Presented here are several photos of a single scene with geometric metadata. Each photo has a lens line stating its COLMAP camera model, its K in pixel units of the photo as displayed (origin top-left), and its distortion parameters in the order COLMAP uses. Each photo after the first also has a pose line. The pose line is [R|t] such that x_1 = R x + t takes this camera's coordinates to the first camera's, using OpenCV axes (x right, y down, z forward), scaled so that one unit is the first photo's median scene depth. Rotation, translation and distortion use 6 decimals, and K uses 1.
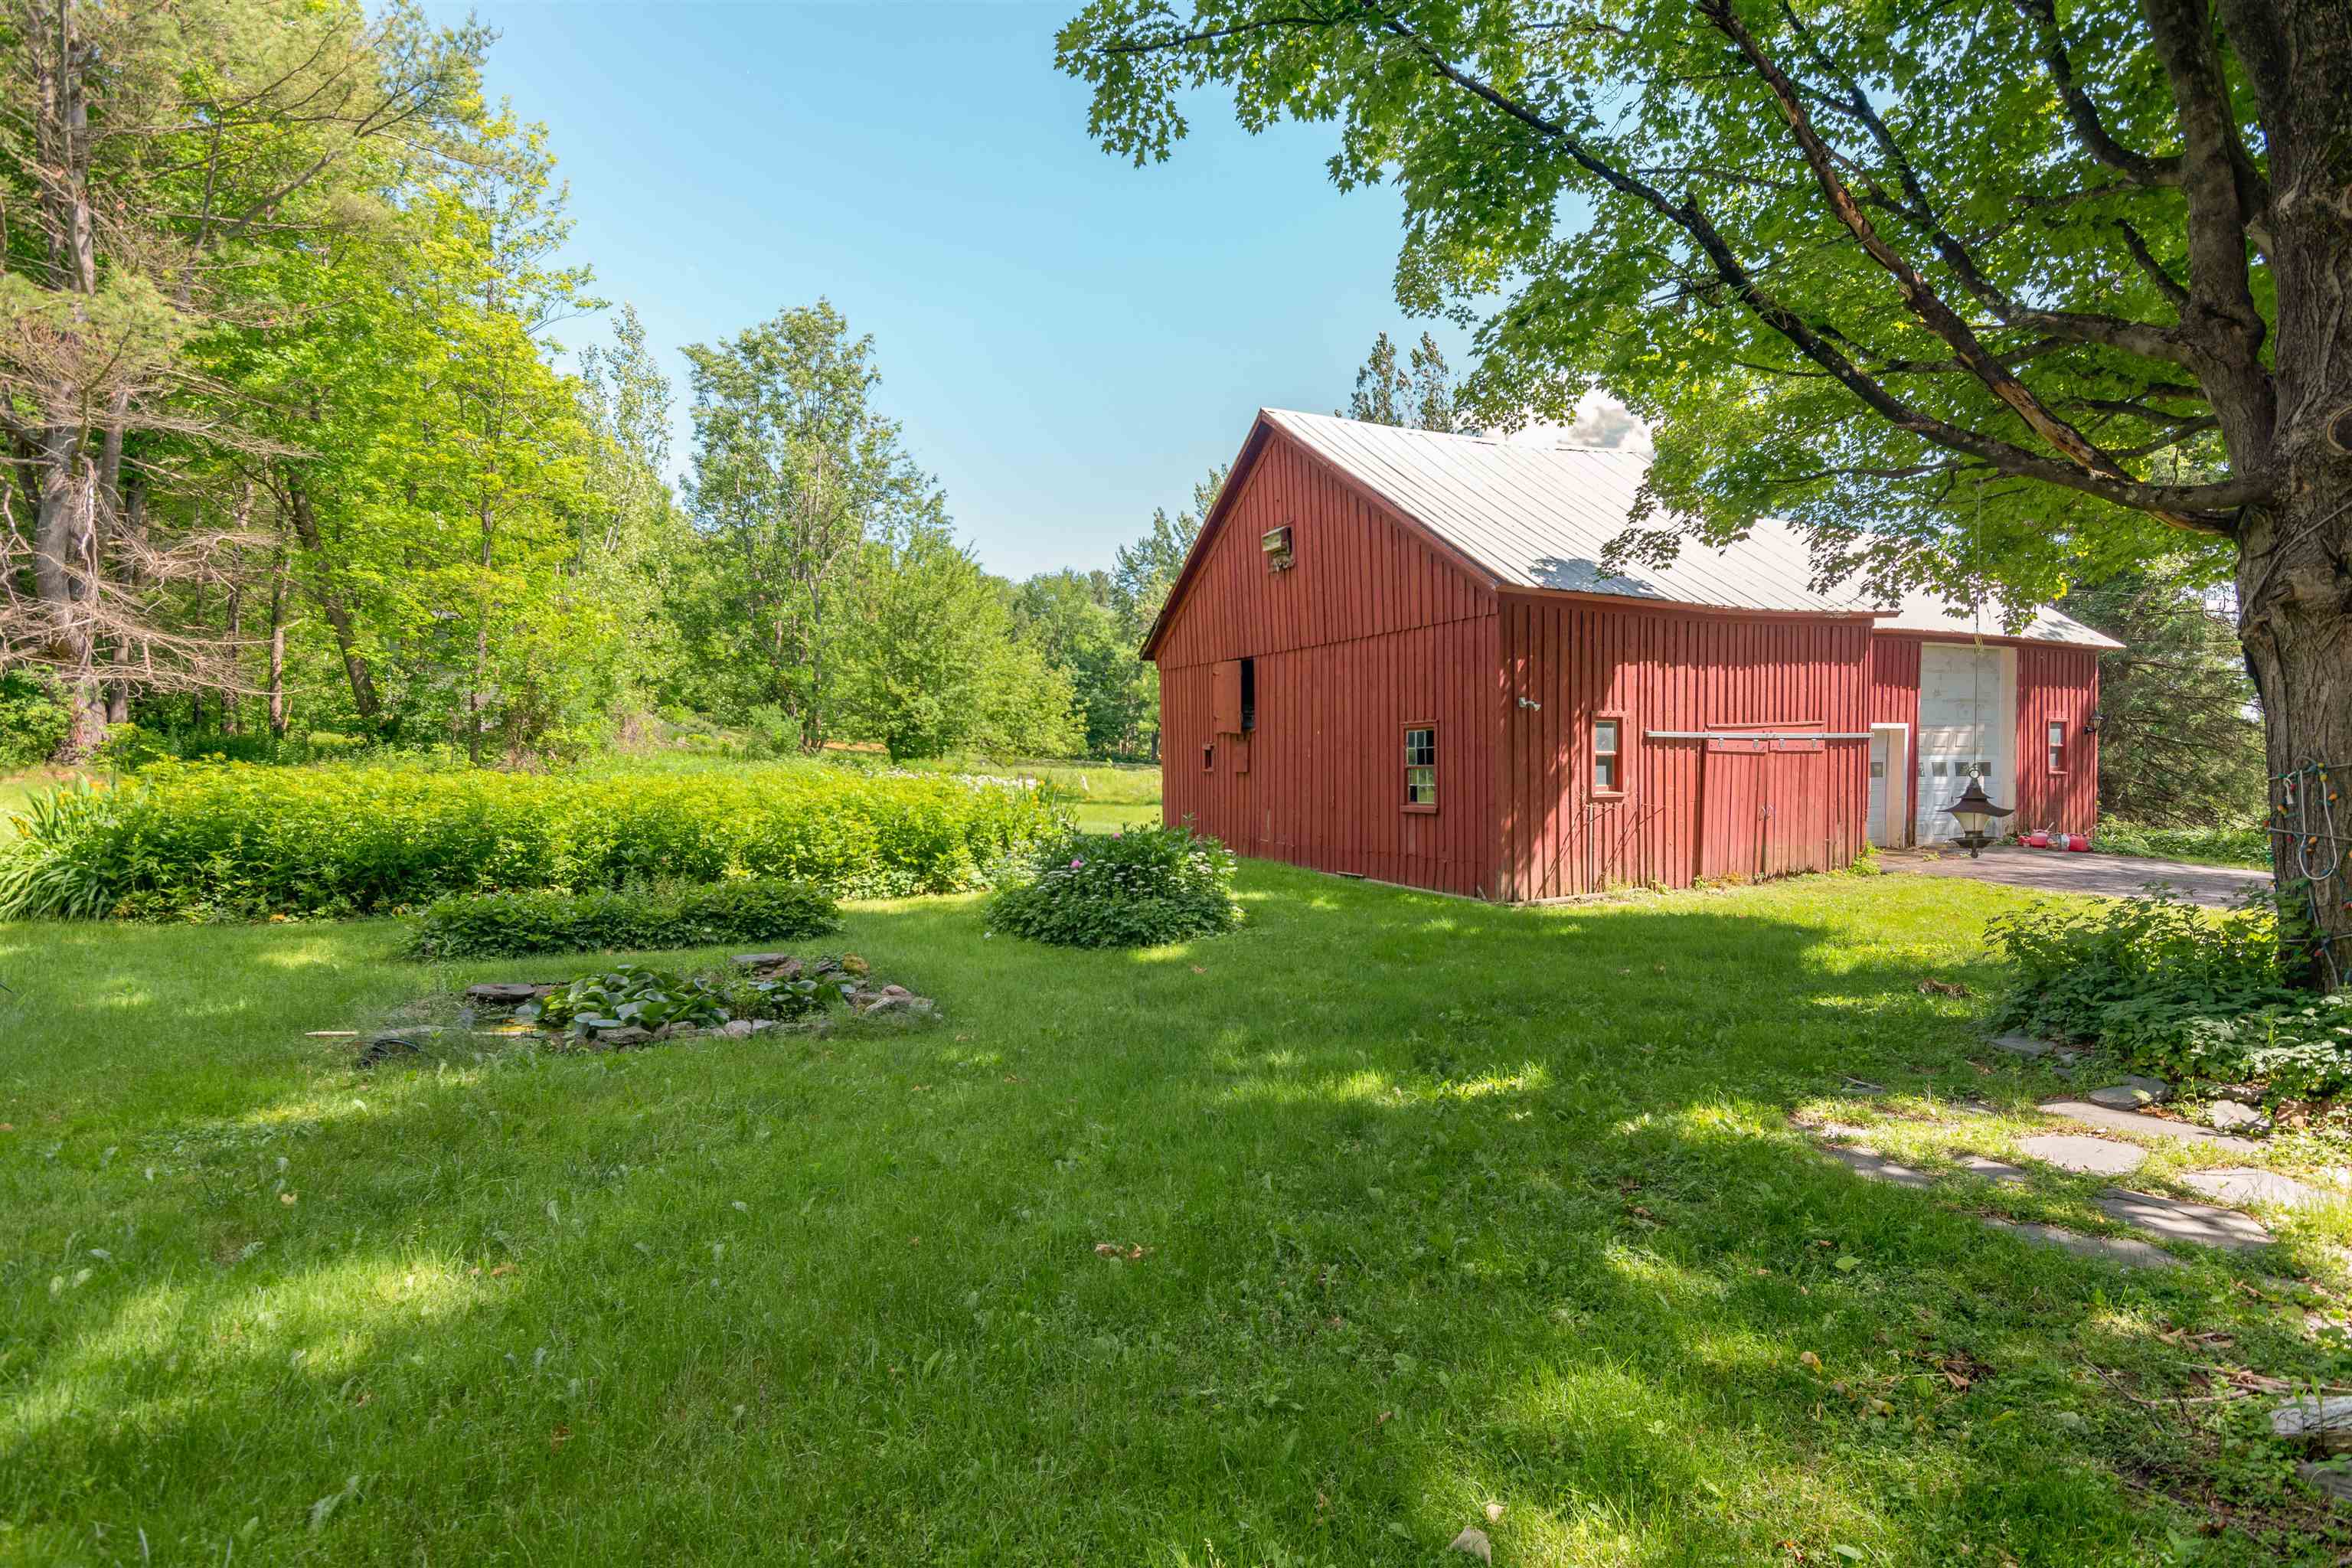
lens RADIAL K [[1049.2, 0, 1176.0], [0, 1049.2, 784.0], [0, 0, 1]] dist [-0.000322, 0.000085]
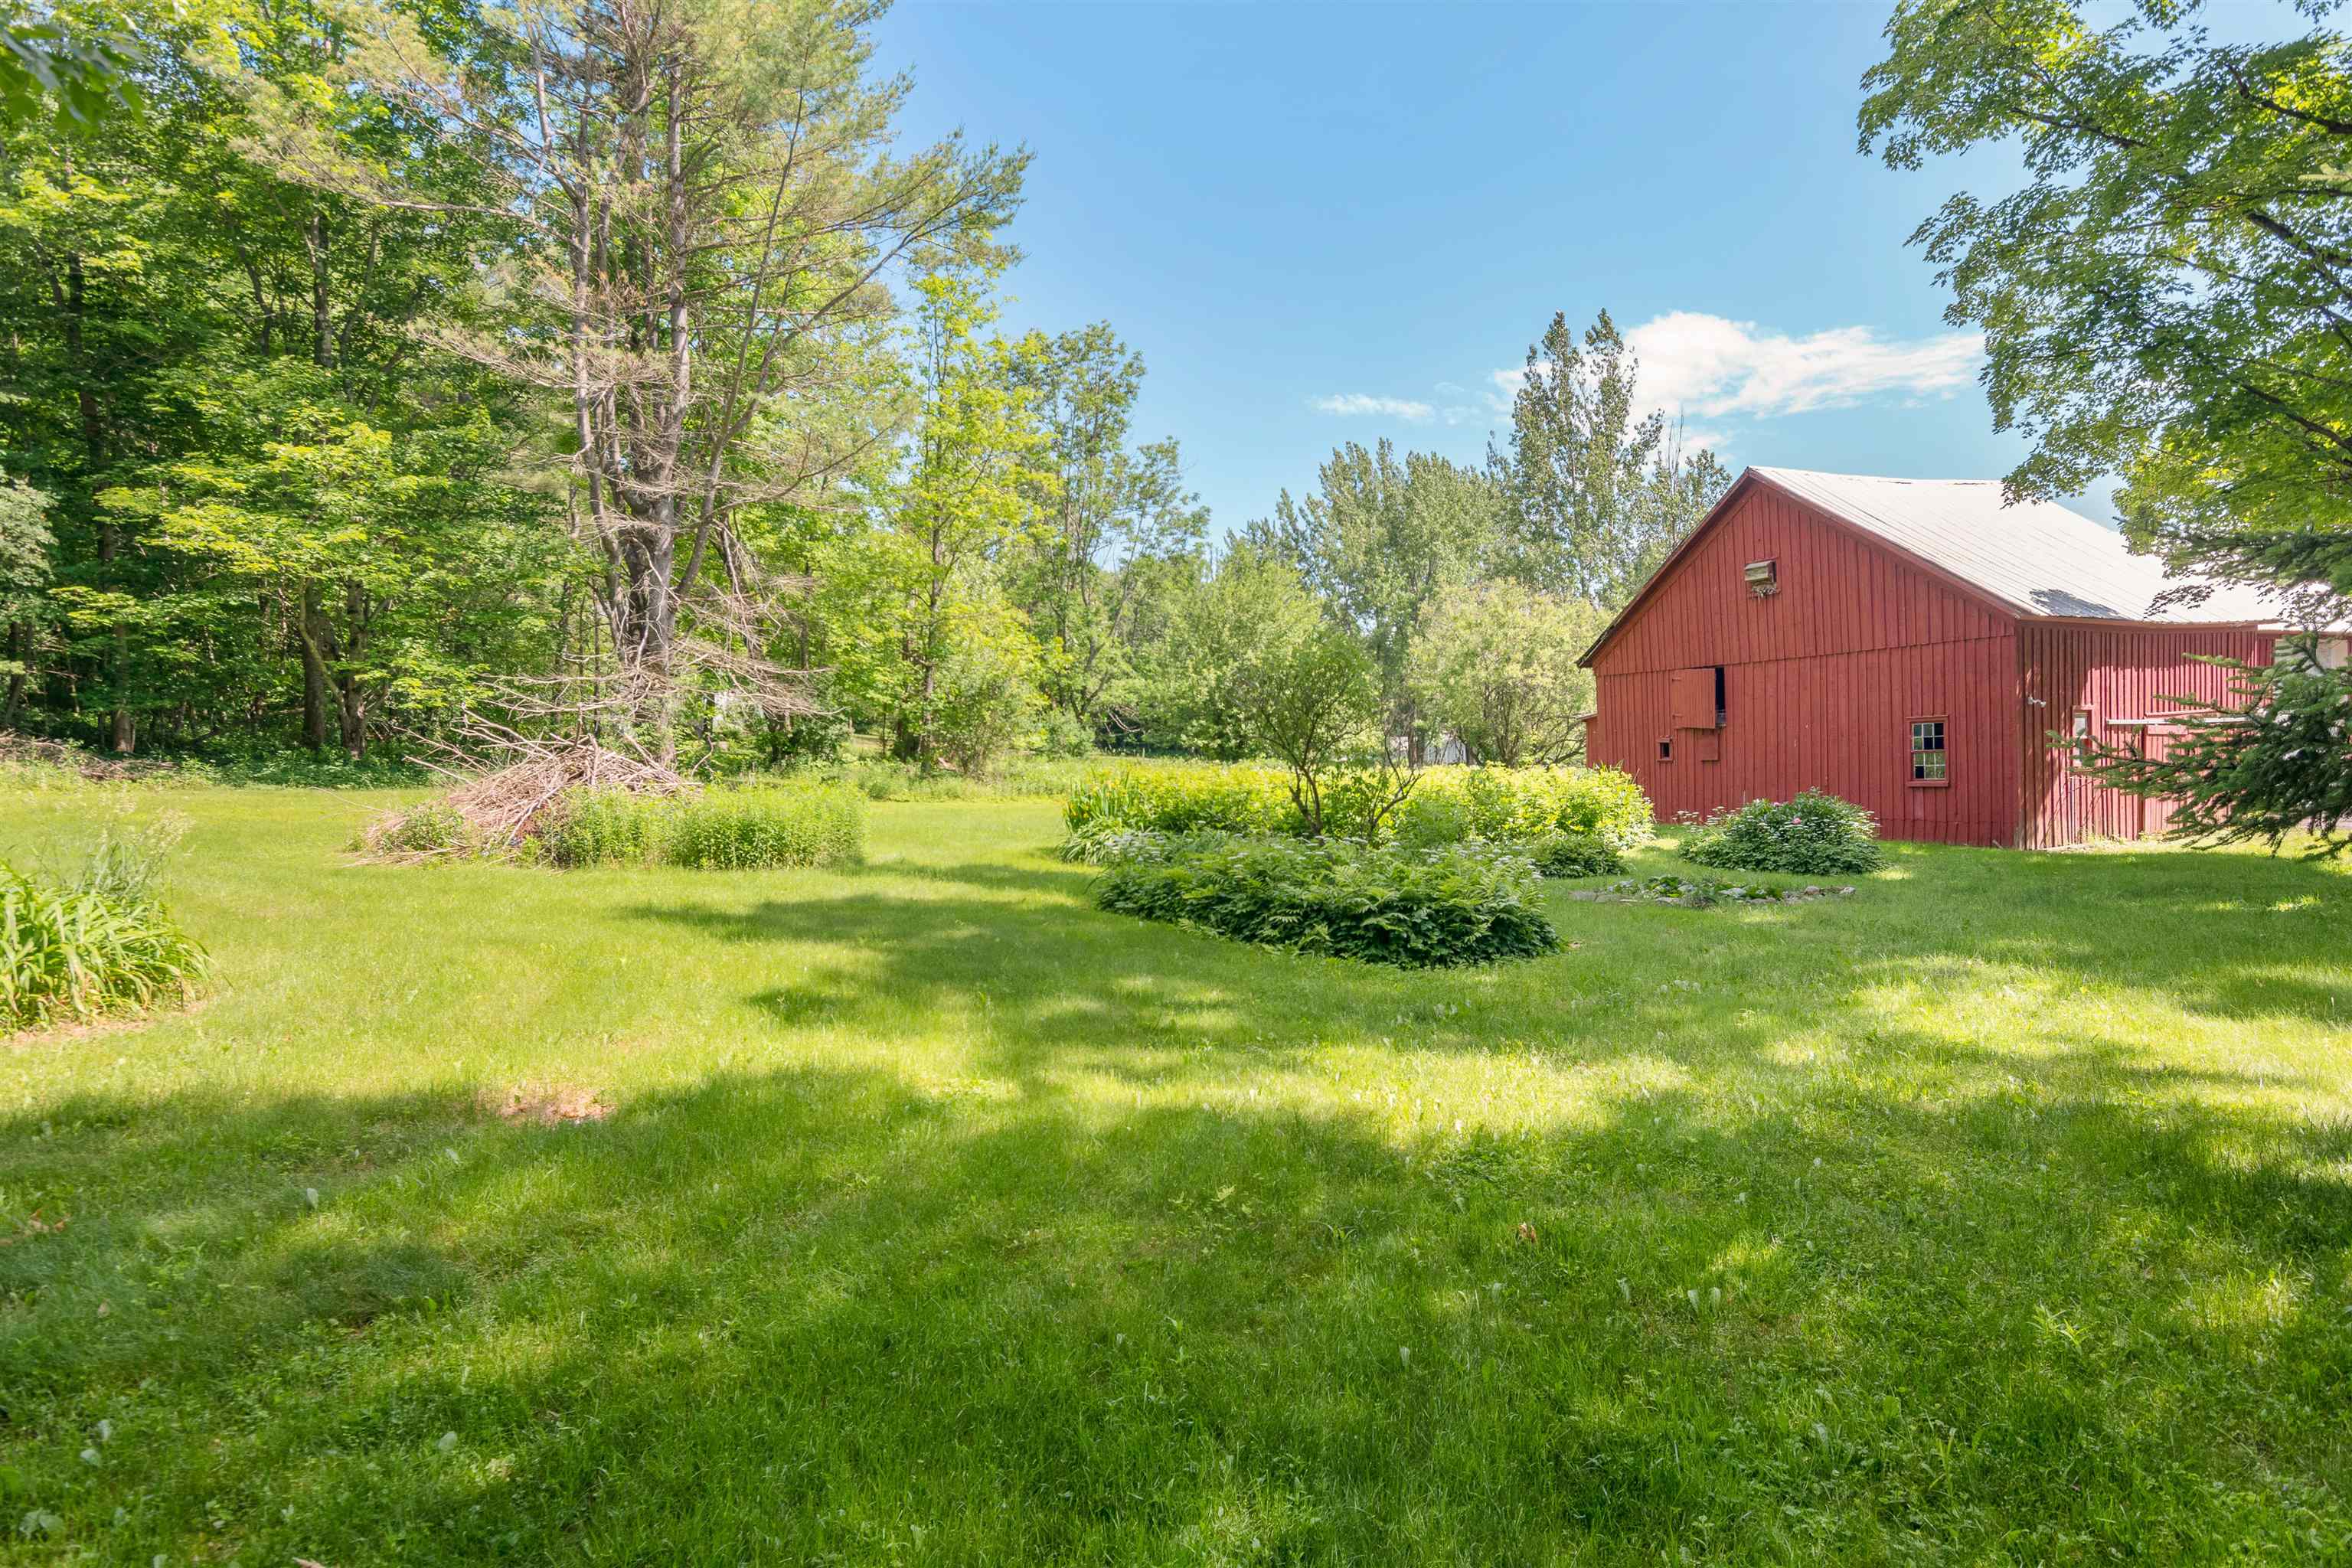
lens RADIAL K [[1194.4, 0, 1176.0], [0, 1194.4, 784.0], [0, 0, 1]] dist [0.000793, 0.000515]
pose [[0.999634, -0.021966, -0.015817, -0.660749], [0.021938, 0.999757, -0.001961, 0.006219], [0.015856, 0.001613, 0.999873, -0.481386]]
